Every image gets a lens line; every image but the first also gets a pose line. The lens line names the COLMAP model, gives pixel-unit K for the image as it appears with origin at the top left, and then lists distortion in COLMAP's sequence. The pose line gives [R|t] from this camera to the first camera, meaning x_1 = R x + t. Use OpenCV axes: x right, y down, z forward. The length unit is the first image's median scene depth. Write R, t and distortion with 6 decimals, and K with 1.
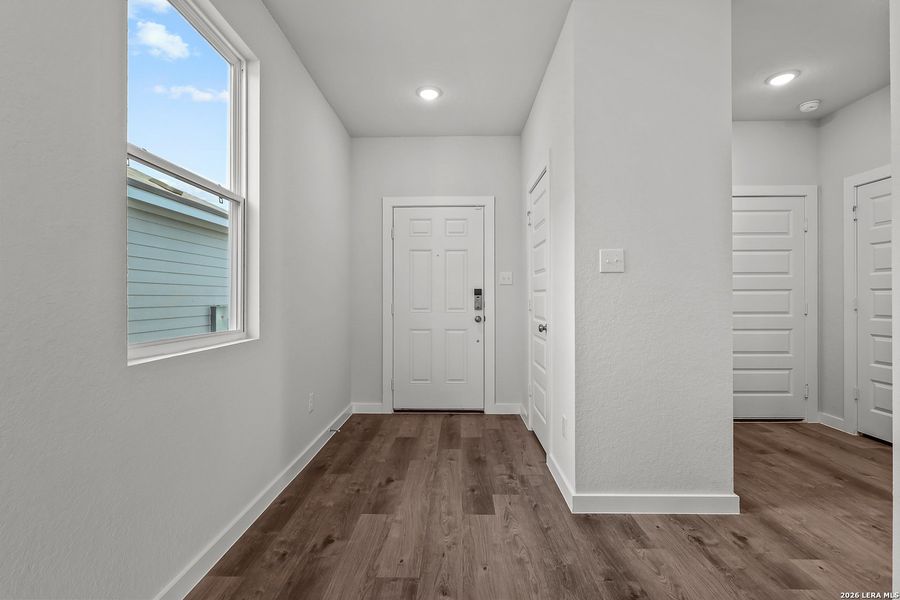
lens RADIAL K [[416.8, 0, 448.5], [0, 416.8, 297.5], [0, 0, 1]] dist [-0.005309, 0.000624]
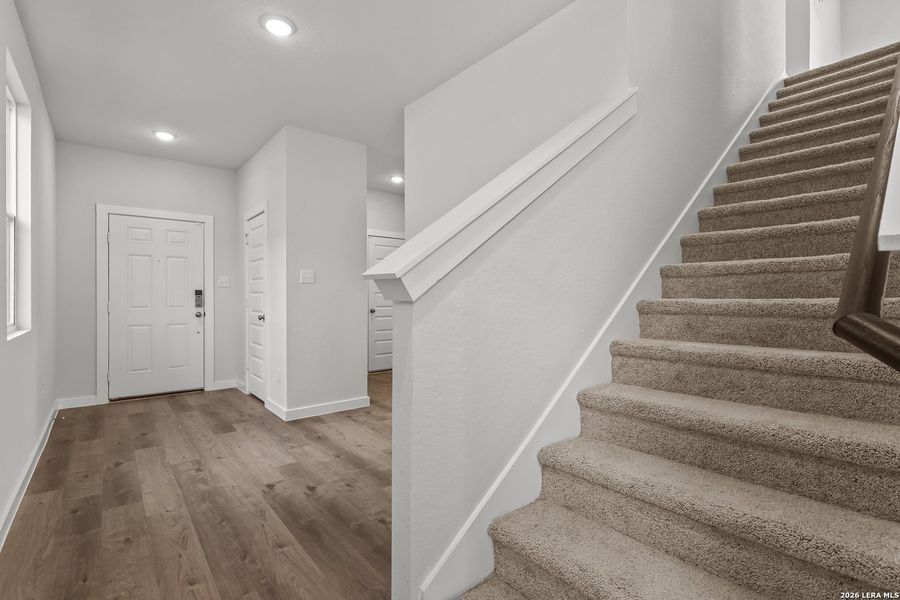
lens RADIAL K [[416.8, 0, 448.5], [0, 416.8, 297.5], [0, 0, 1]] dist [-0.005309, 0.000624]
pose [[0.756464, 0.001499, 0.654033, -0.223115], [-0.002175, 0.999998, 0.000224, -0.000674], [-0.654031, -0.001592, 0.756466, -0.522576]]
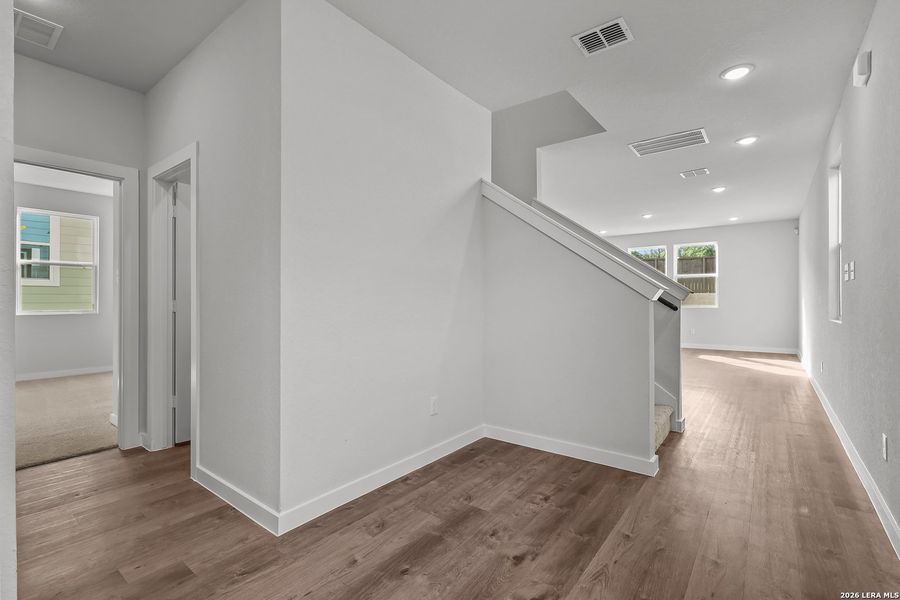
lens RADIAL K [[416.8, 0, 448.5], [0, 416.8, 297.5], [0, 0, 1]] dist [-0.005309, 0.000624]
pose [[-0.806821, 0.003921, 0.590783, -0.160447], [0.000027, 0.999978, -0.006601, 0.003283], [-0.590796, -0.005310, -0.806803, 0.915871]]
